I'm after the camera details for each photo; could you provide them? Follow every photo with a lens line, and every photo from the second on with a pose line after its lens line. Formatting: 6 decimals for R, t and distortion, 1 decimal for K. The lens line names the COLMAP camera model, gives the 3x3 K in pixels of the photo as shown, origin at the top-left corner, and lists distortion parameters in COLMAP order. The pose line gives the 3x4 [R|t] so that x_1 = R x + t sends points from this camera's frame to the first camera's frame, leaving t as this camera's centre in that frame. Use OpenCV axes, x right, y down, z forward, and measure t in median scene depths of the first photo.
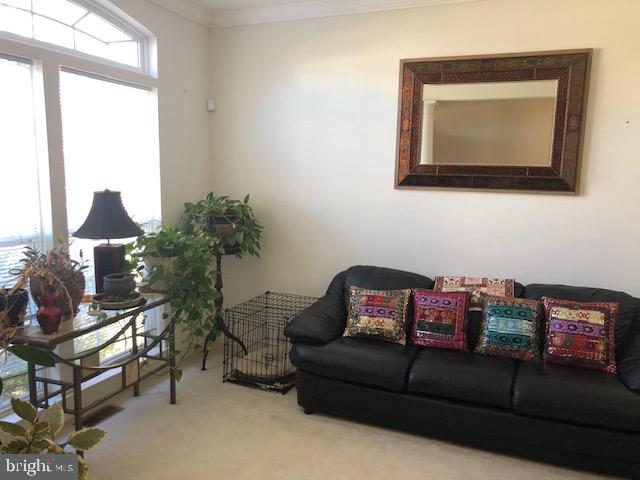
lens RADIAL K [[526.6, 0, 323.0], [0, 526.6, 242.3], [0, 0, 1]] dist [0.043601, -0.035975]
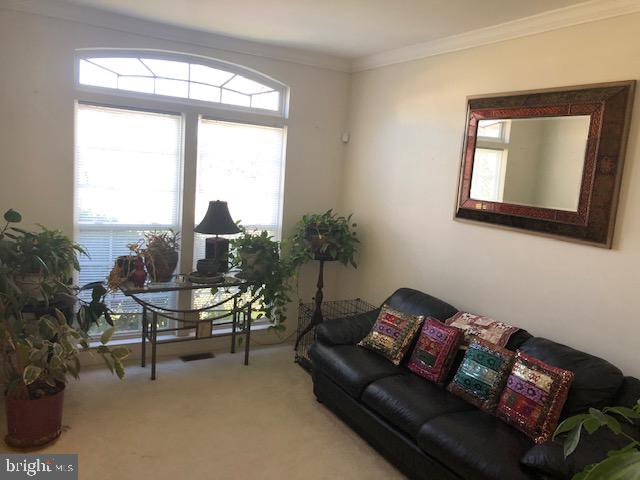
lens RADIAL K [[526.6, 0, 320.8], [0, 526.6, 237.2], [0, 0, 1]] dist [0.043601, -0.035975]
pose [[0.793831, 0.118703, -0.596441, 0.638670], [-0.139977, 0.990096, 0.010746, -0.051571], [0.591810, 0.074957, 0.802585, 0.032935]]
